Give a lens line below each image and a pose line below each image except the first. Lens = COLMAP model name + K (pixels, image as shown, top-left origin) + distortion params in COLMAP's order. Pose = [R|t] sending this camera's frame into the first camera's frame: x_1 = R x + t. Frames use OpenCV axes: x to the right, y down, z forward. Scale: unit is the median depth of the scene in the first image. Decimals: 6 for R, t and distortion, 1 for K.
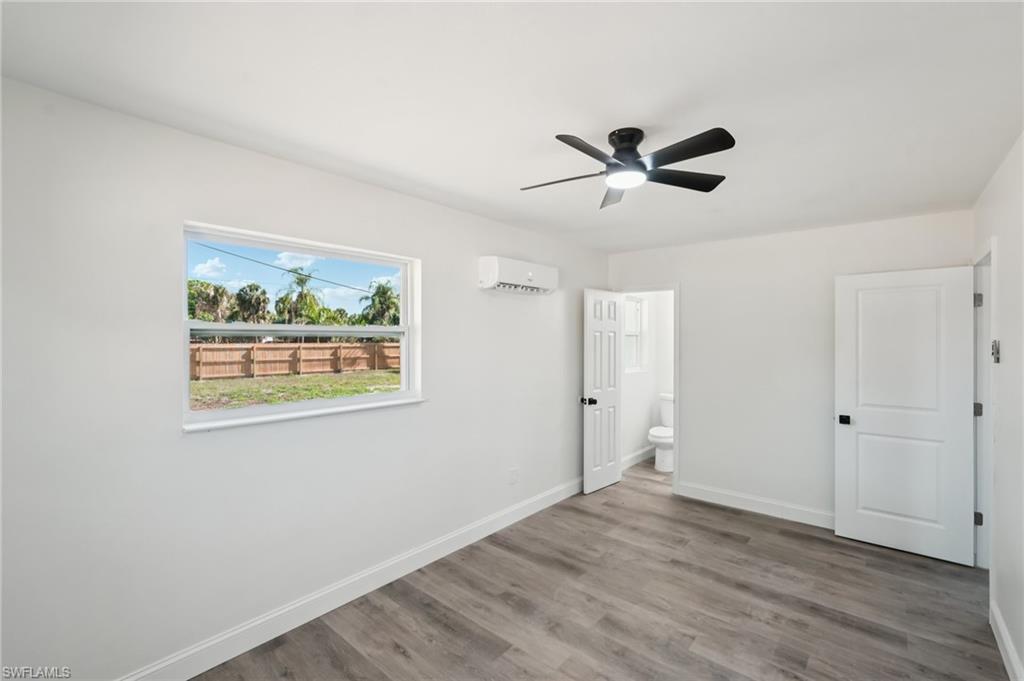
lens RADIAL K [[448.1, 0, 507.5], [0, 448.1, 341.1], [0, 0, 1]] dist [-0.016090, 0.006864]
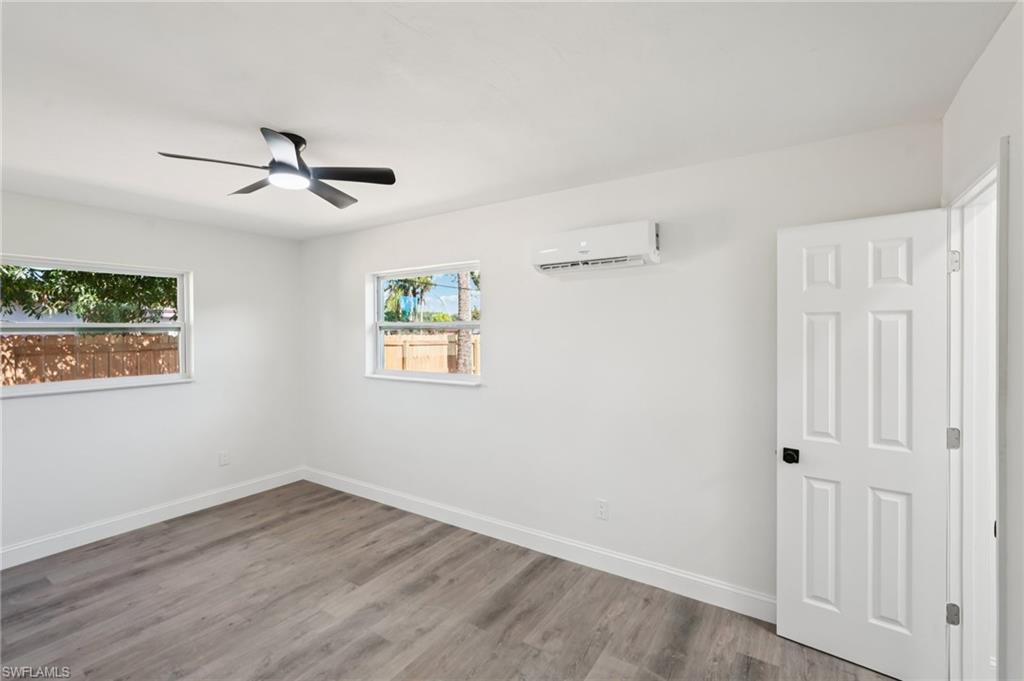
lens RADIAL K [[448.1, 0, 511.9], [0, 448.1, 332.4], [0, 0, 1]] dist [-0.016090, 0.006864]
pose [[0.135916, 0.001341, -0.990719, 1.029311], [-0.004019, 0.999992, 0.000803, -0.001458], [0.990712, 0.003873, 0.135921, 1.019700]]
